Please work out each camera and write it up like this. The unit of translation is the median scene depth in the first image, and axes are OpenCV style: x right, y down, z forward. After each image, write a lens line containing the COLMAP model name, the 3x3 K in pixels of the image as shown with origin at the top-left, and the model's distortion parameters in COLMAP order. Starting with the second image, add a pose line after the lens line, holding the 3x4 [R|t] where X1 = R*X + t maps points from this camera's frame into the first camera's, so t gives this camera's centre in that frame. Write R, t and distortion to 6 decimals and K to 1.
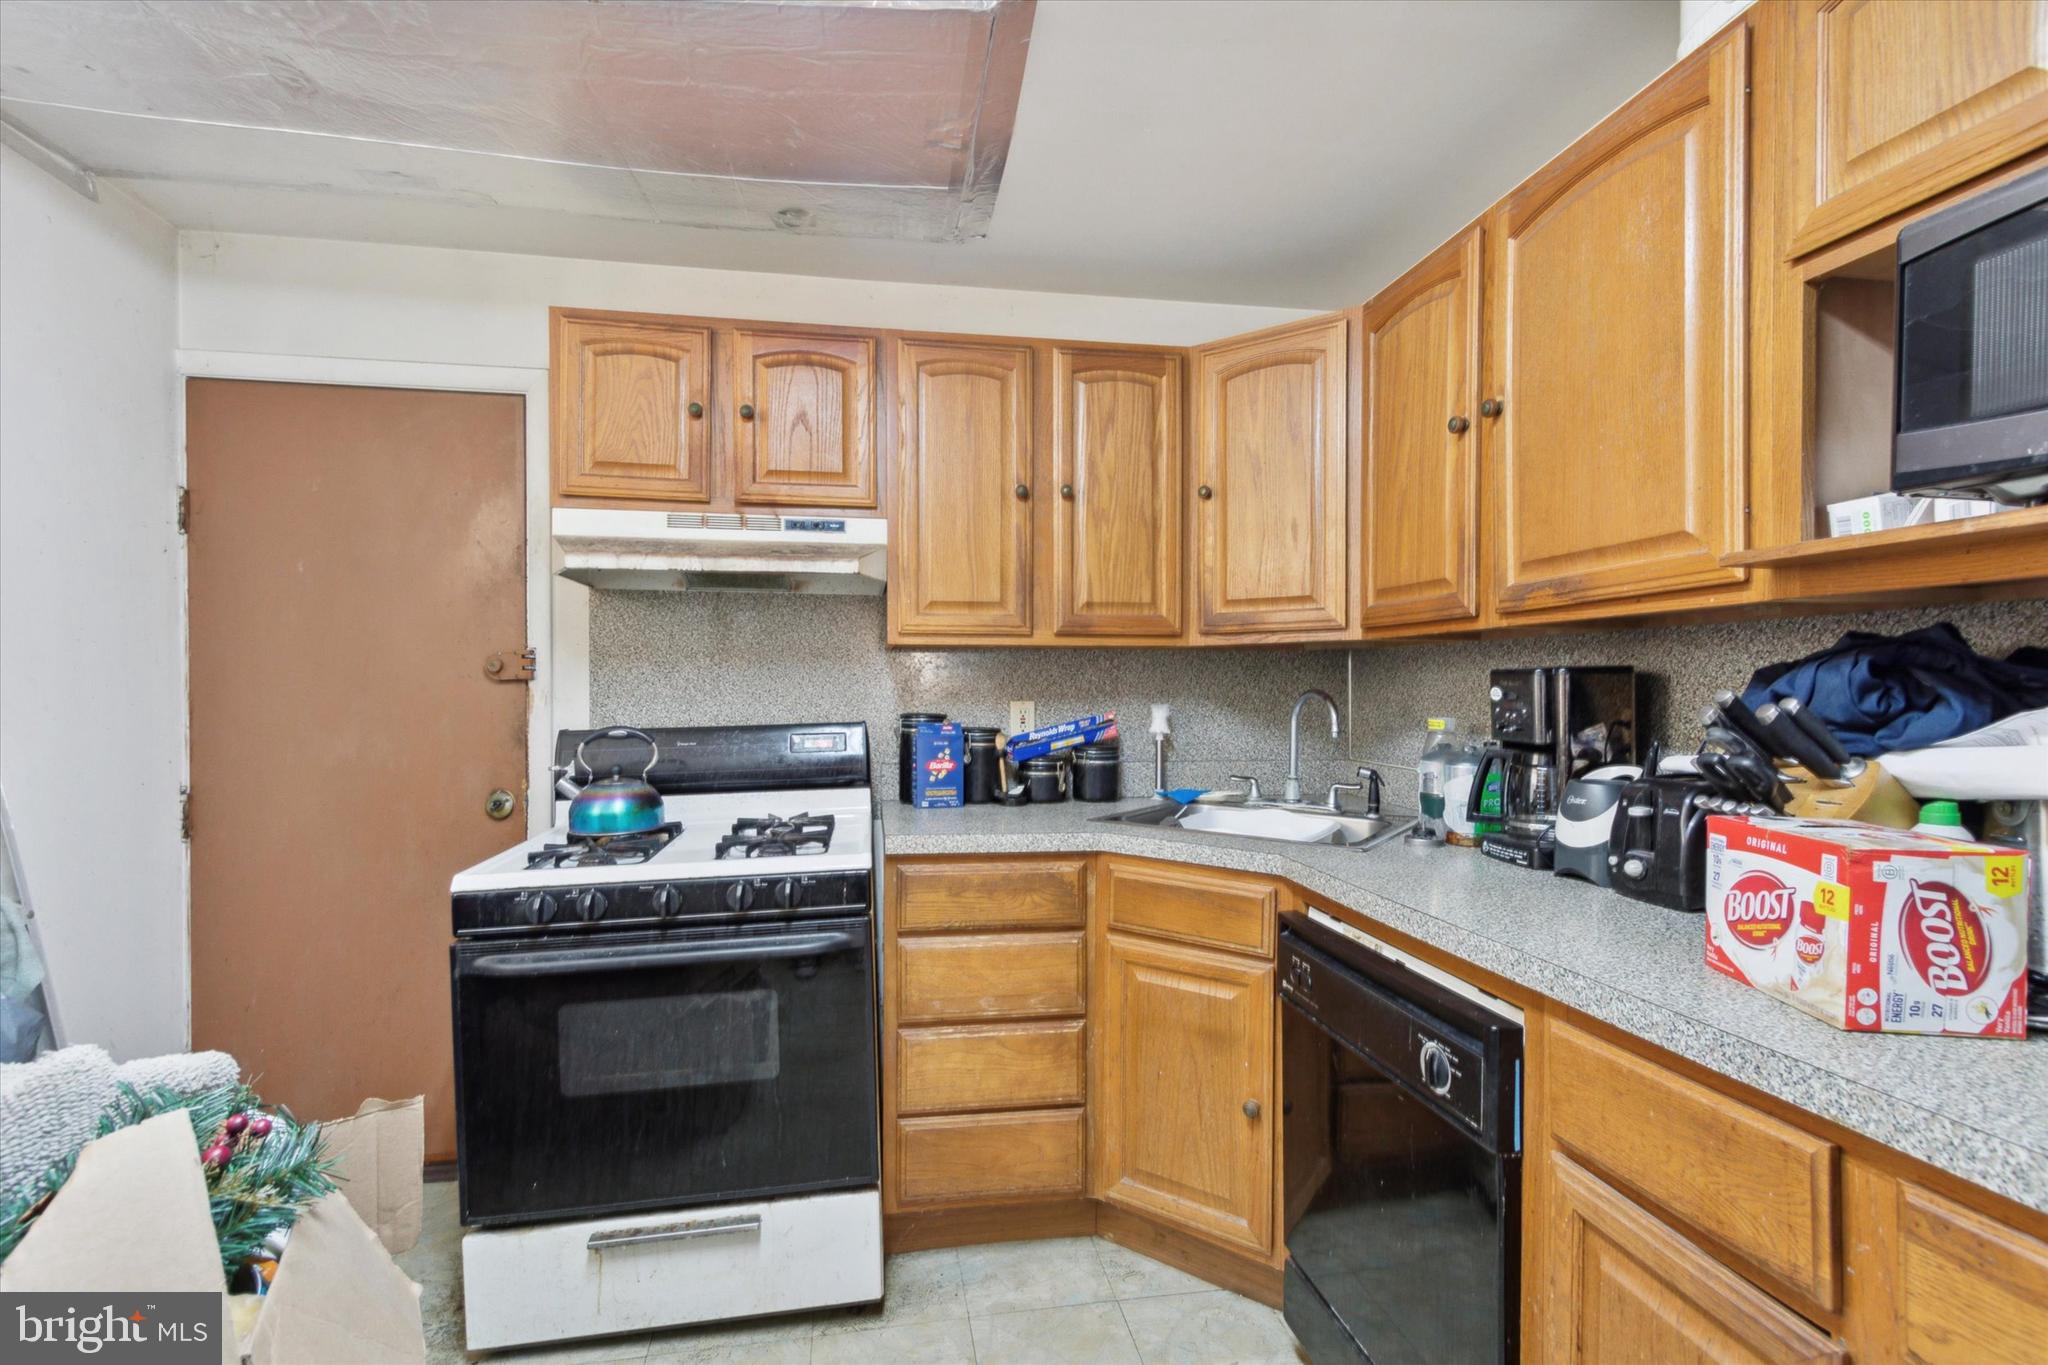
lens RADIAL K [[959.3, 0, 1032.6], [0, 959.3, 685.8], [0, 0, 1]] dist [0.011211, -0.000478]
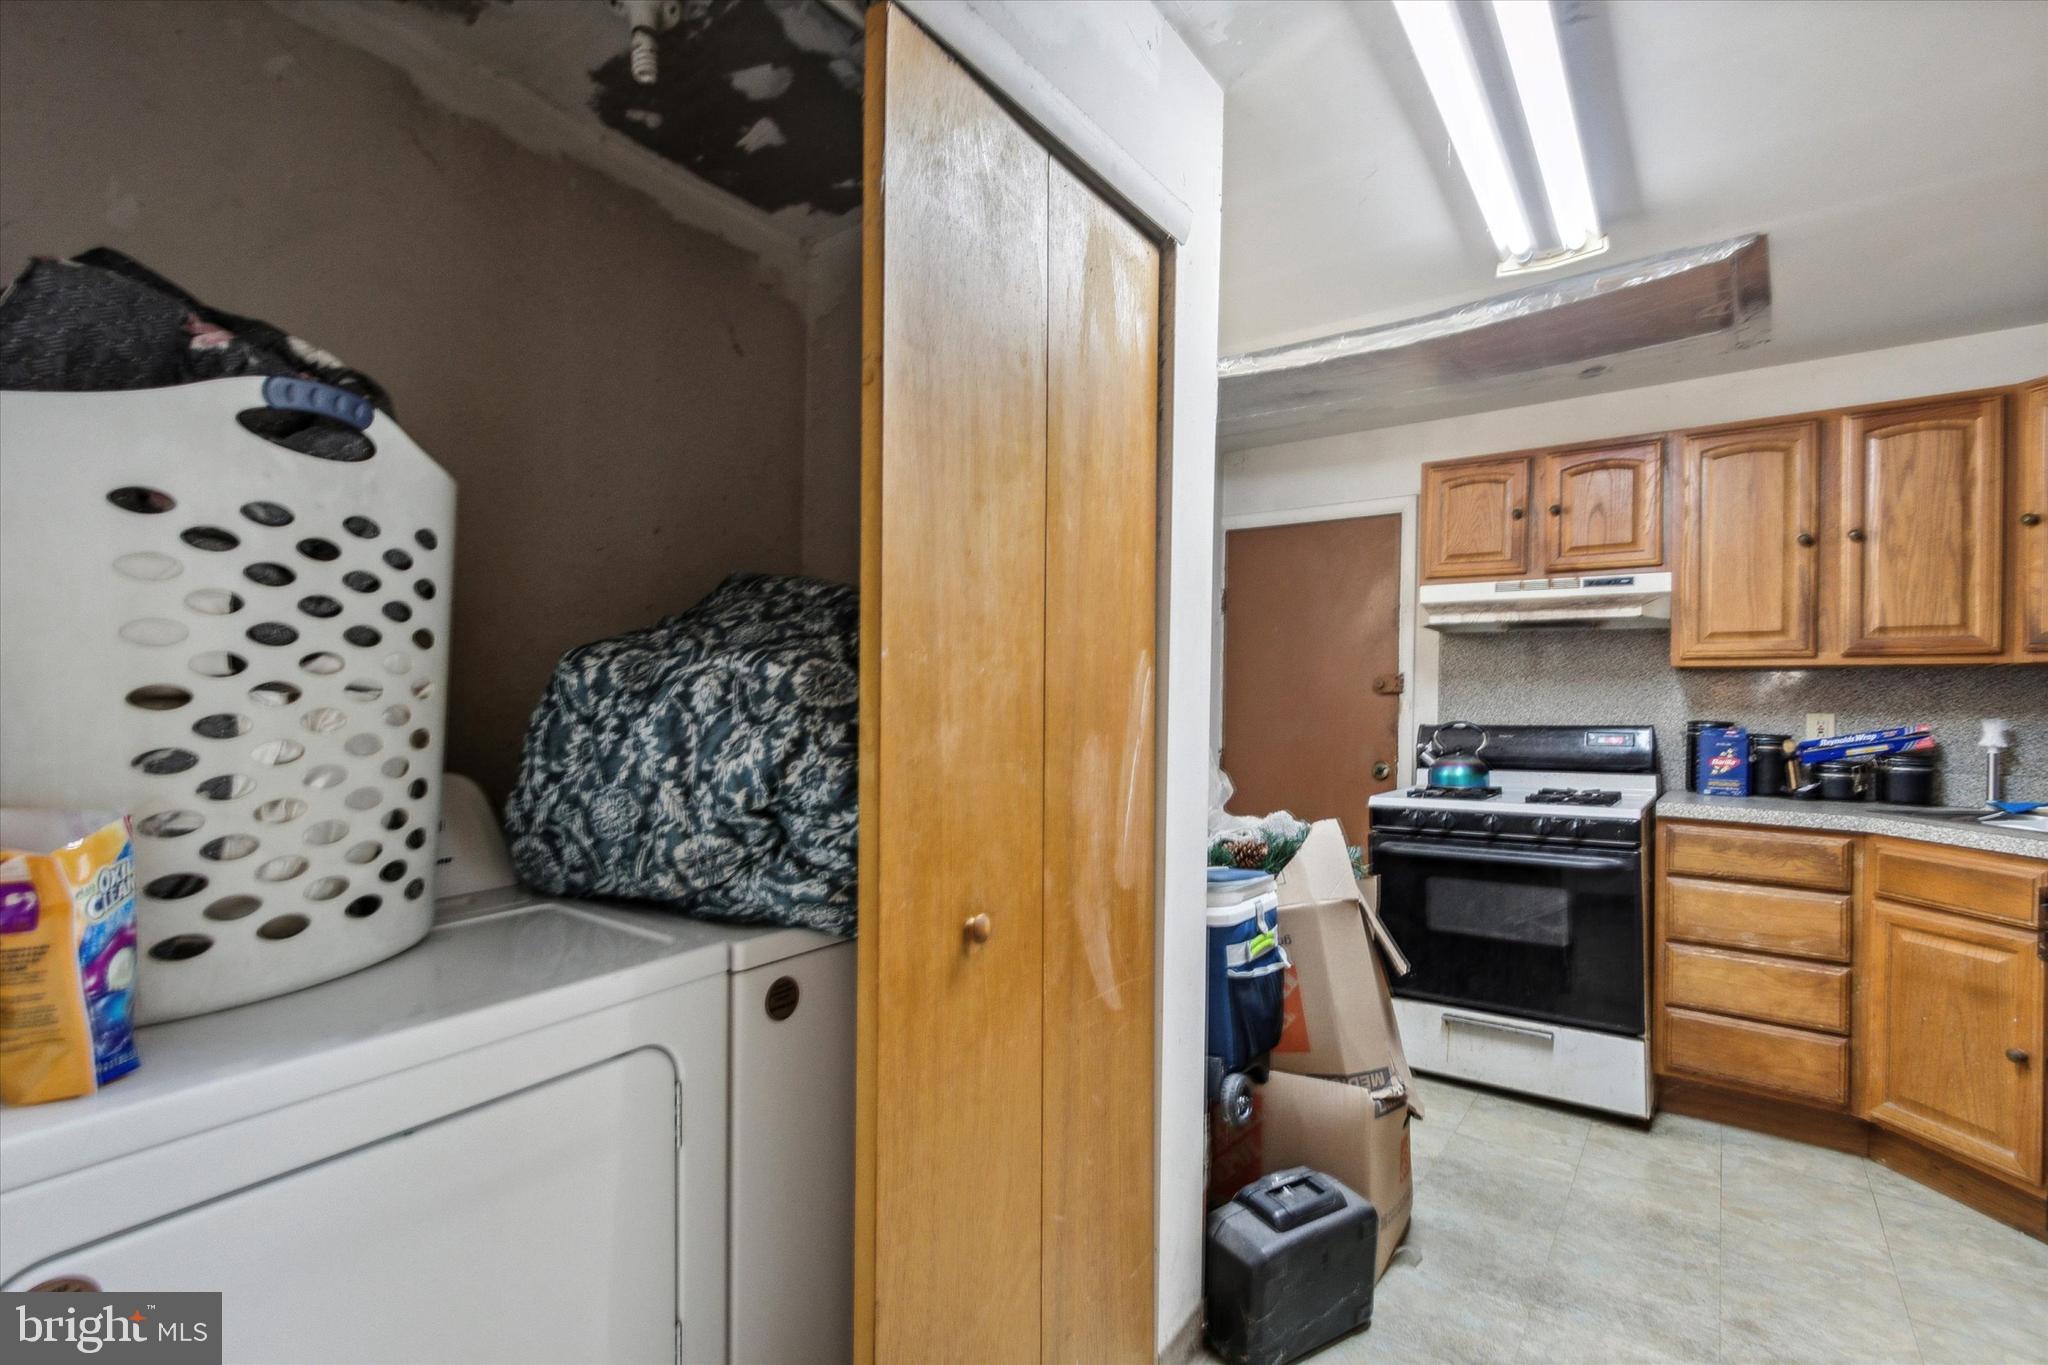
lens RADIAL K [[952.0, 0, 983.9], [0, 952.0, 702.4], [0, 0, 1]] dist [0.002032, -0.000830]
pose [[0.663108, 0.011514, -0.748435, 0.209789], [-0.016222, 0.999868, 0.001009, 0.020836], [0.748348, 0.011472, 0.663207, -0.594624]]
